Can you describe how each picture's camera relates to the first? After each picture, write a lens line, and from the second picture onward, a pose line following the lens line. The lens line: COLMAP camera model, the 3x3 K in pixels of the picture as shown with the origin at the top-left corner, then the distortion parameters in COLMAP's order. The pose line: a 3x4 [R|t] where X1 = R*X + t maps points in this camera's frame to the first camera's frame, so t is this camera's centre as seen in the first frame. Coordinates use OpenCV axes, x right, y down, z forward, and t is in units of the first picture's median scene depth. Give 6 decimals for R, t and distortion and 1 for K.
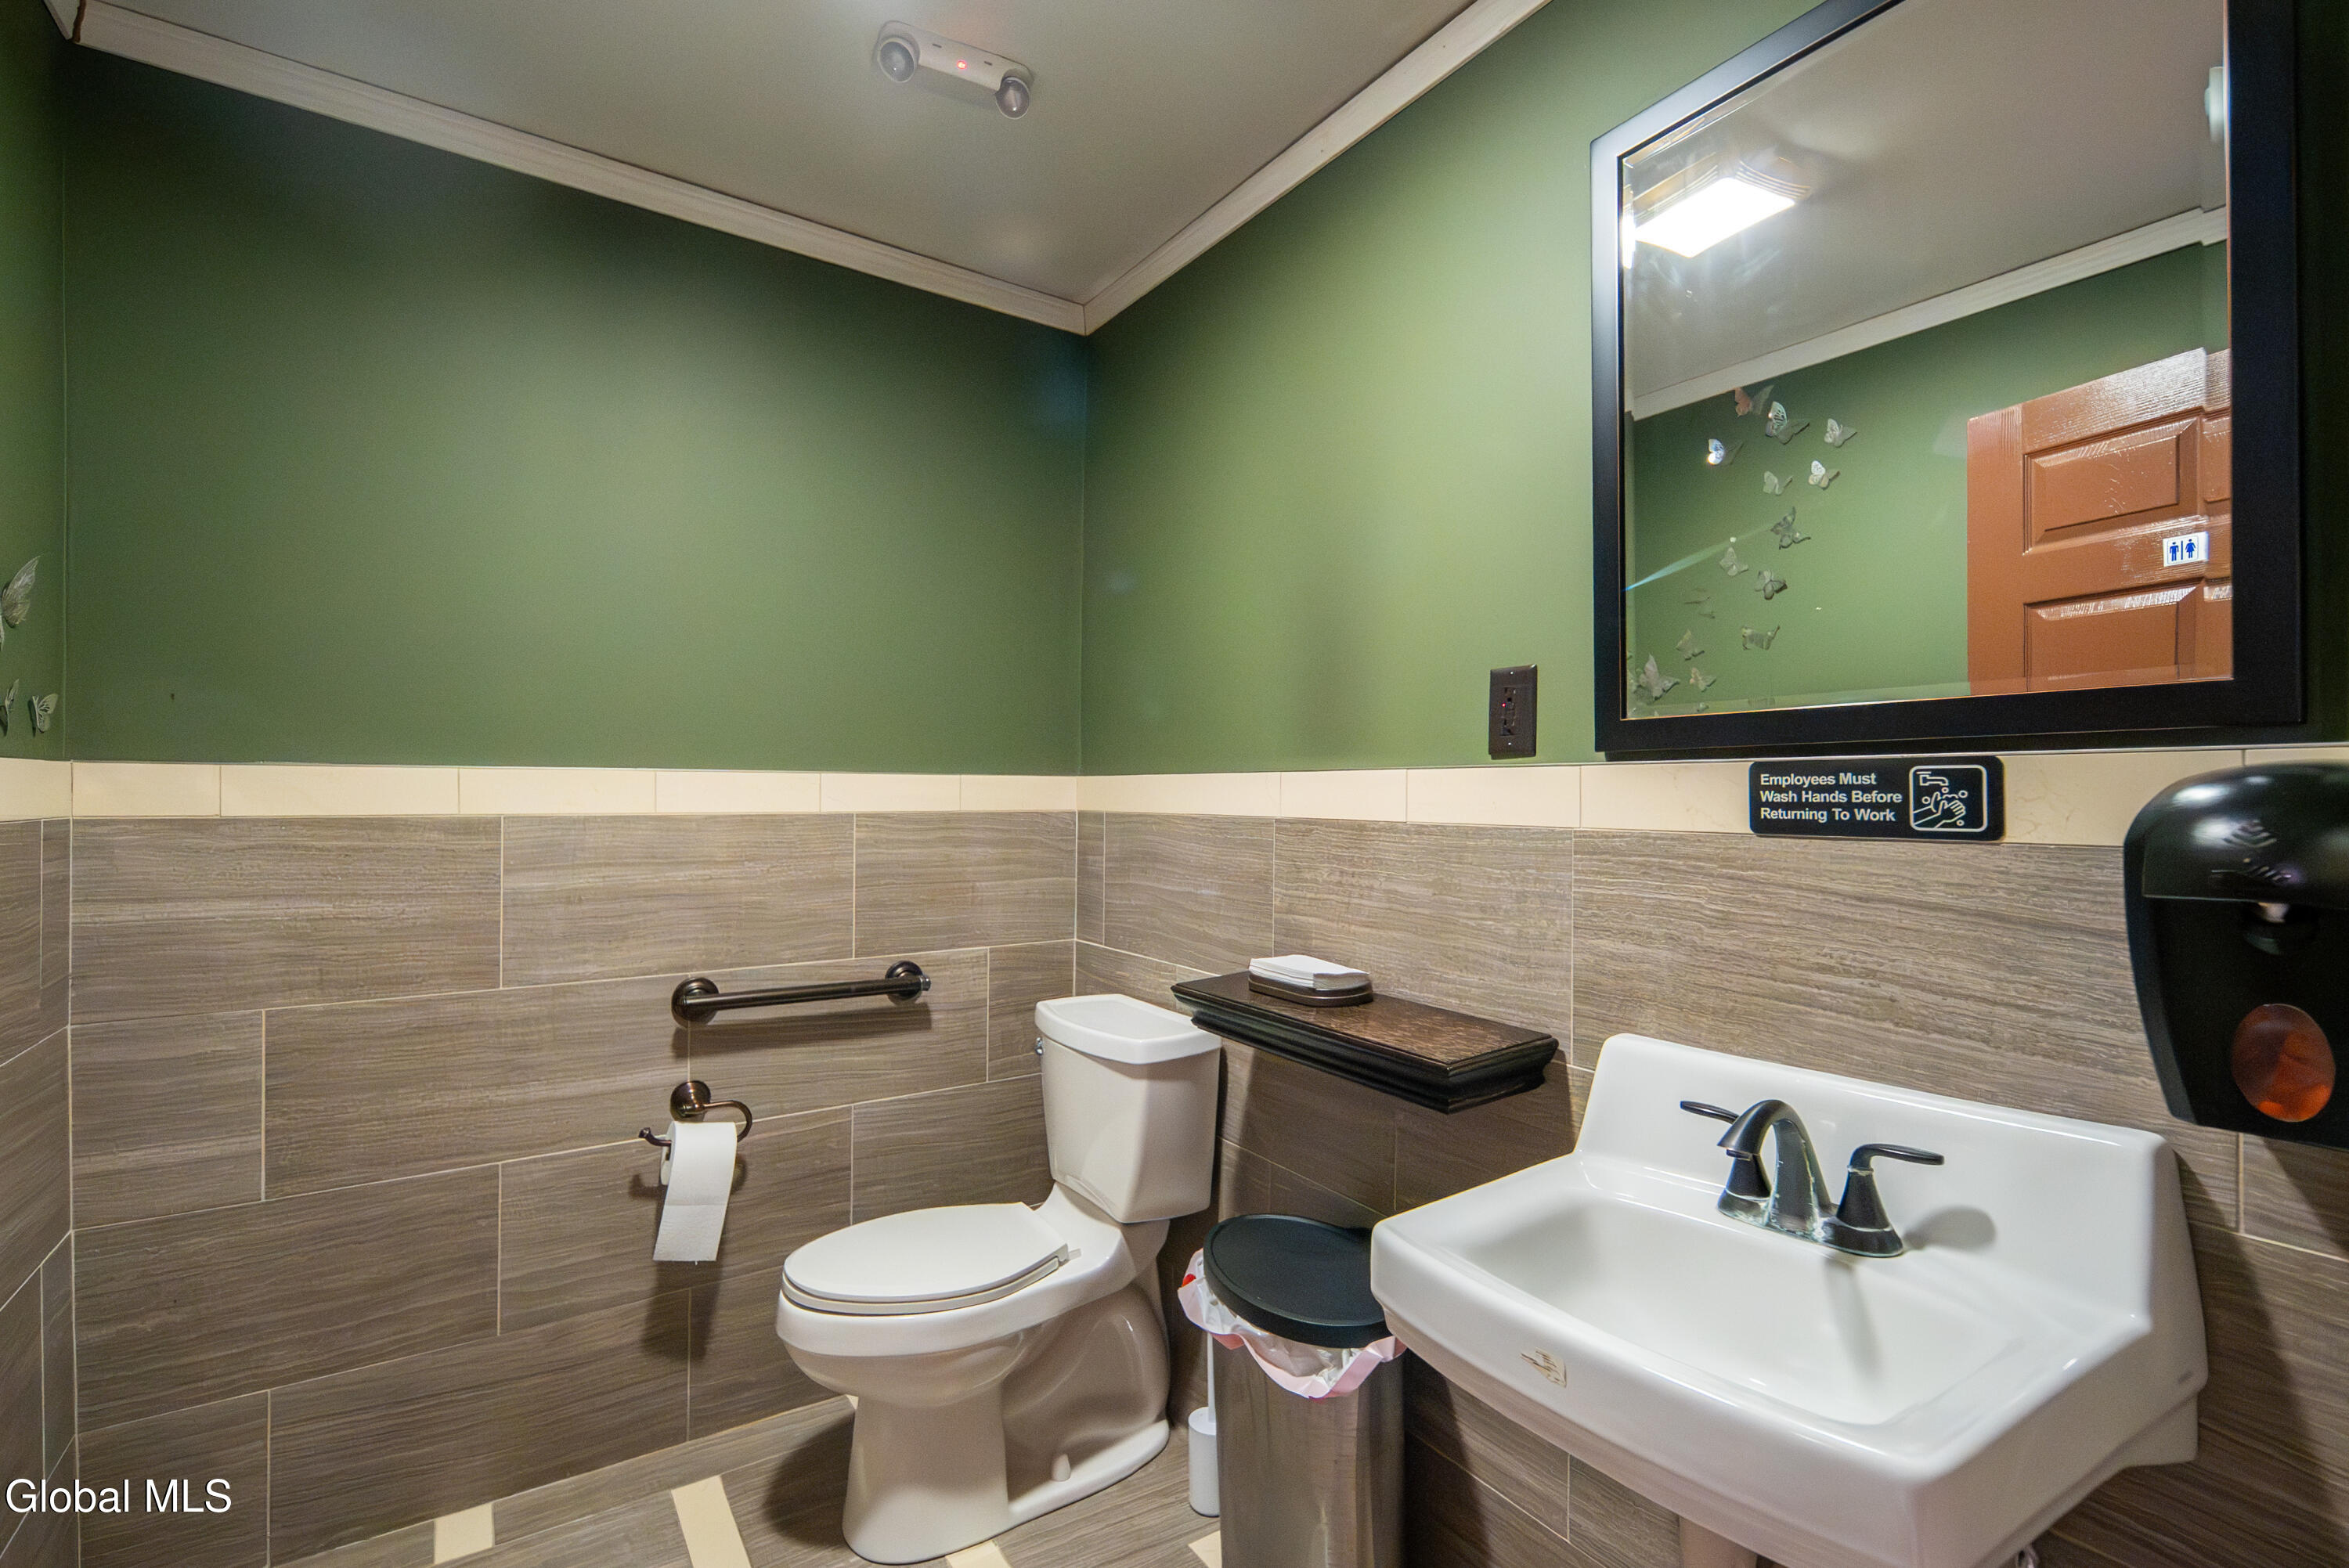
lens RADIAL K [[1061.5, 0, 1177.4], [0, 1061.5, 778.5], [0, 0, 1]] dist [-0.000106, -0.002431]
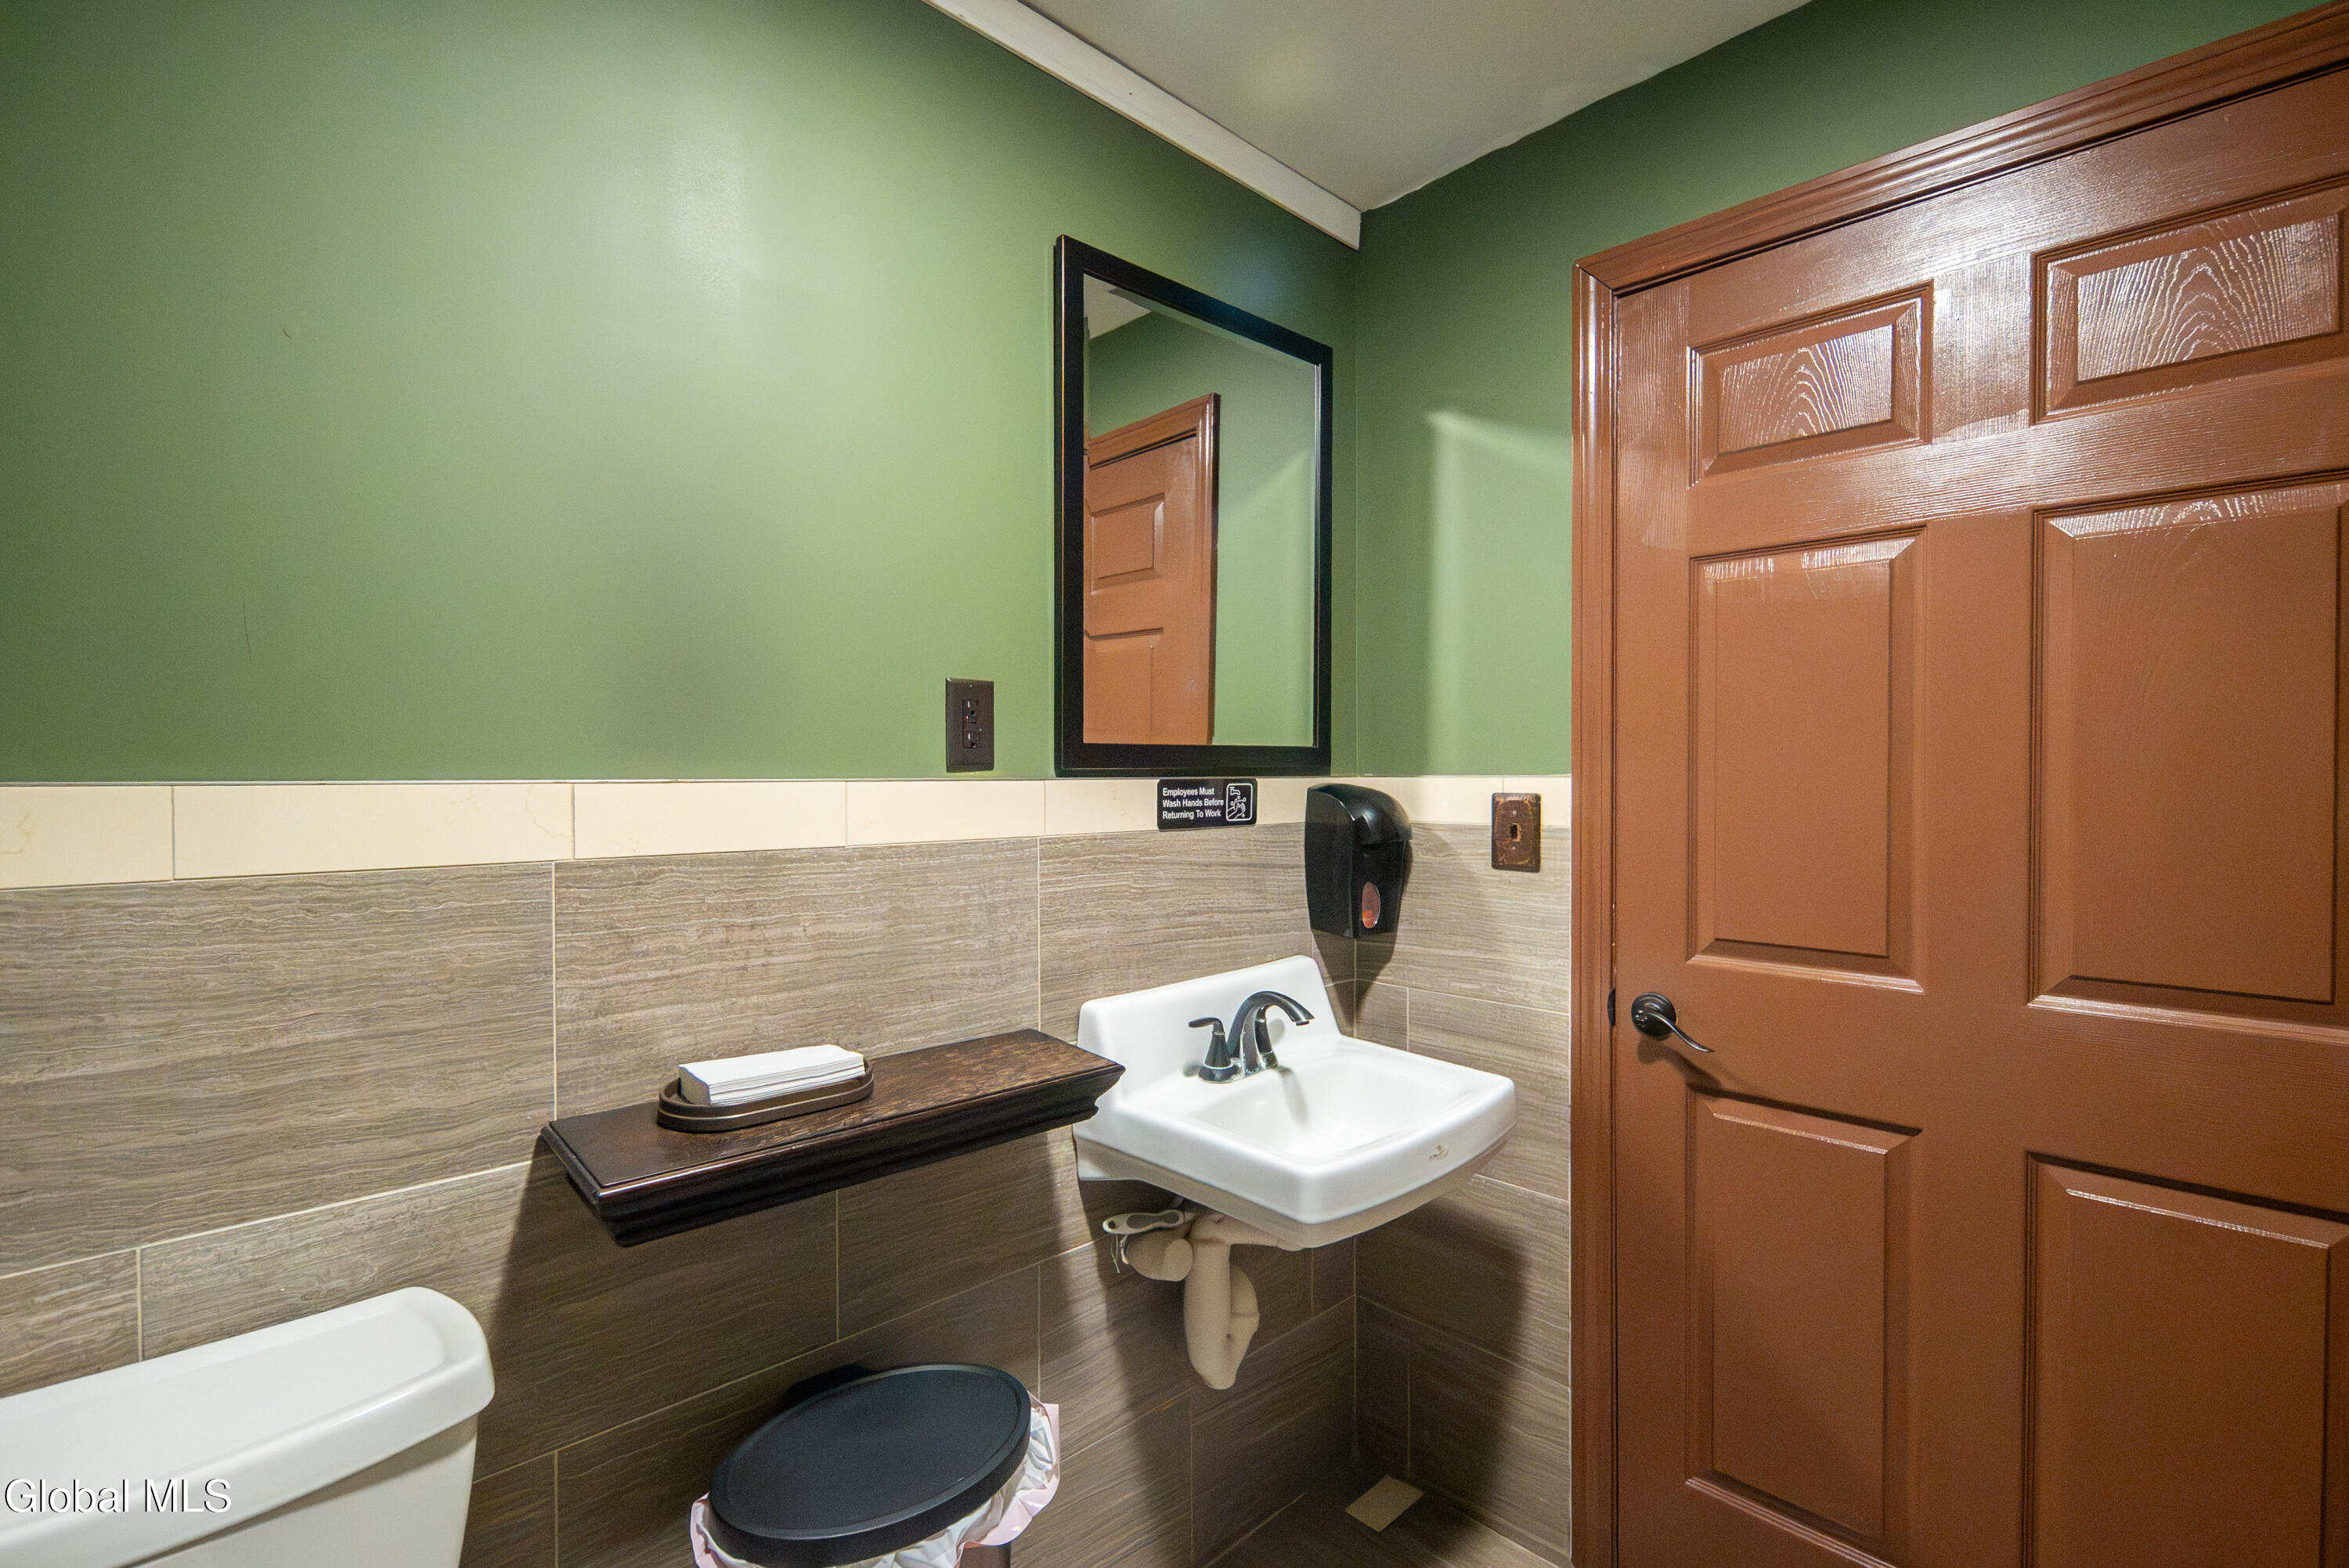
lens RADIAL K [[1061.5, 0, 1166.3], [0, 1061.5, 784.6], [0, 0, 1]] dist [-0.000106, -0.002431]
pose [[-0.177889, -0.017029, 0.983903, -0.879157], [-0.015111, 0.999780, 0.014572, -0.030370], [-0.983935, -0.012275, -0.178107, 1.265903]]
